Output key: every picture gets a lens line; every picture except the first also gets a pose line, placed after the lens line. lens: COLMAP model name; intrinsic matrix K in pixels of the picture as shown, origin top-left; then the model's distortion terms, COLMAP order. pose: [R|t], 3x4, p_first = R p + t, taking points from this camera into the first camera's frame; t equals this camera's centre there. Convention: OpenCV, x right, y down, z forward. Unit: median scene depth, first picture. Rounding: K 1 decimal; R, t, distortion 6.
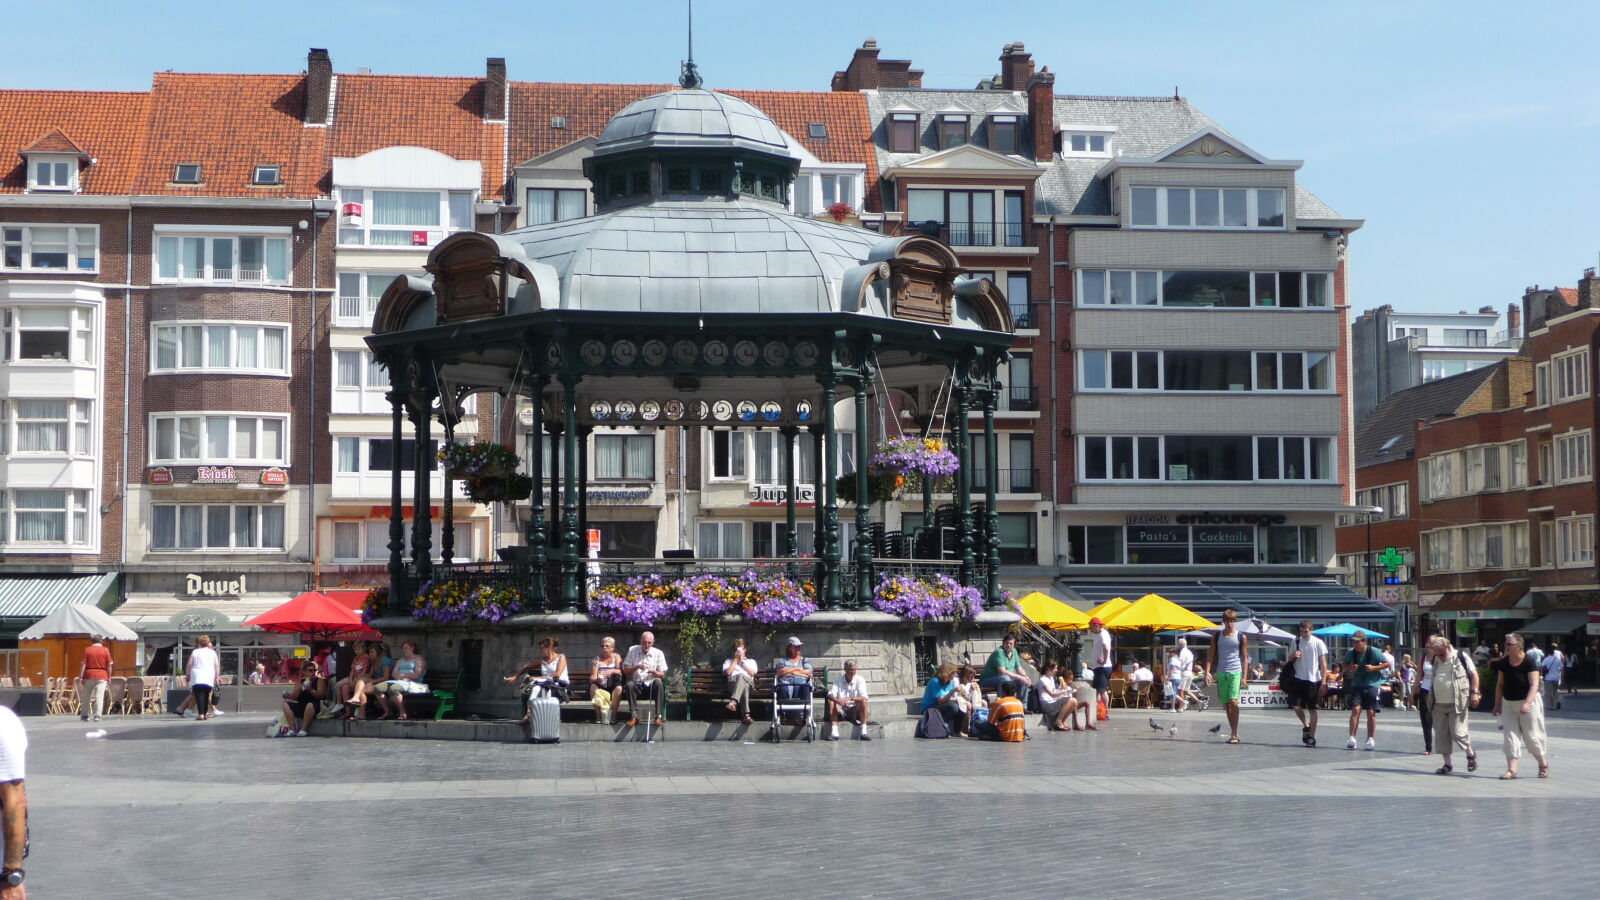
lens RADIAL K [[2486.8, 0, 799.5], [0, 2486.8, 445.0], [0, 0, 1]] dist [0.082676, 0.000000]
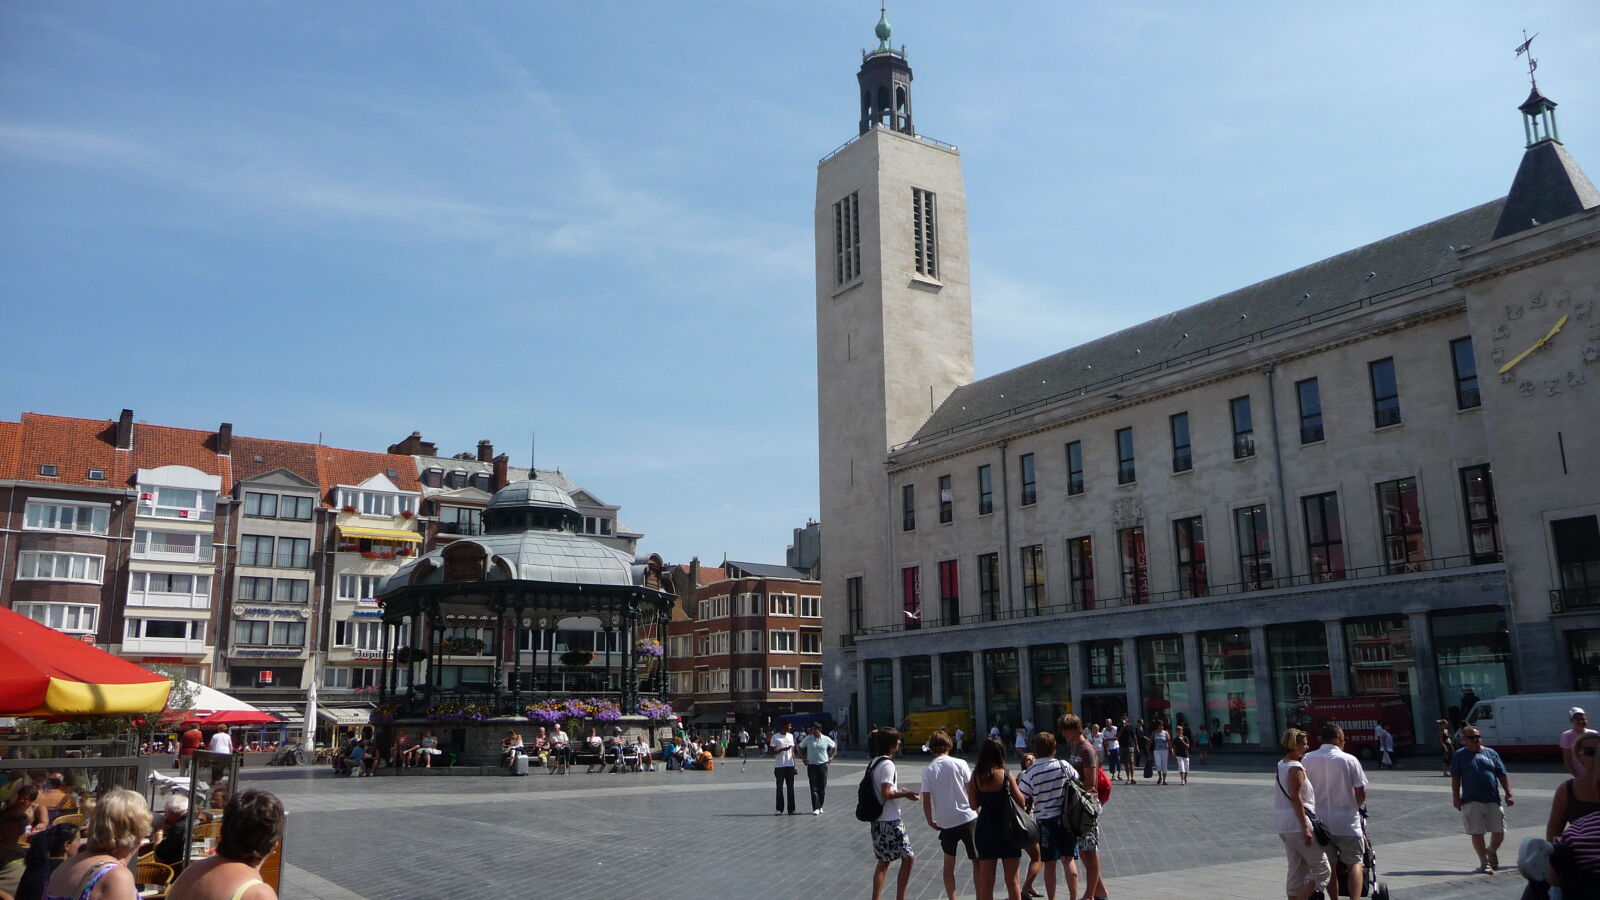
lens RADIAL K [[1246.9, 0, 800.8], [0, 1246.9, 450.1], [0, 0, 1]] dist [-0.009942, -0.002366]
pose [[0.883360, 0.092902, 0.459395, -0.178574], [-0.027673, 0.988787, -0.146746, -0.005177], [-0.467877, 0.116917, 0.876026, -0.055025]]
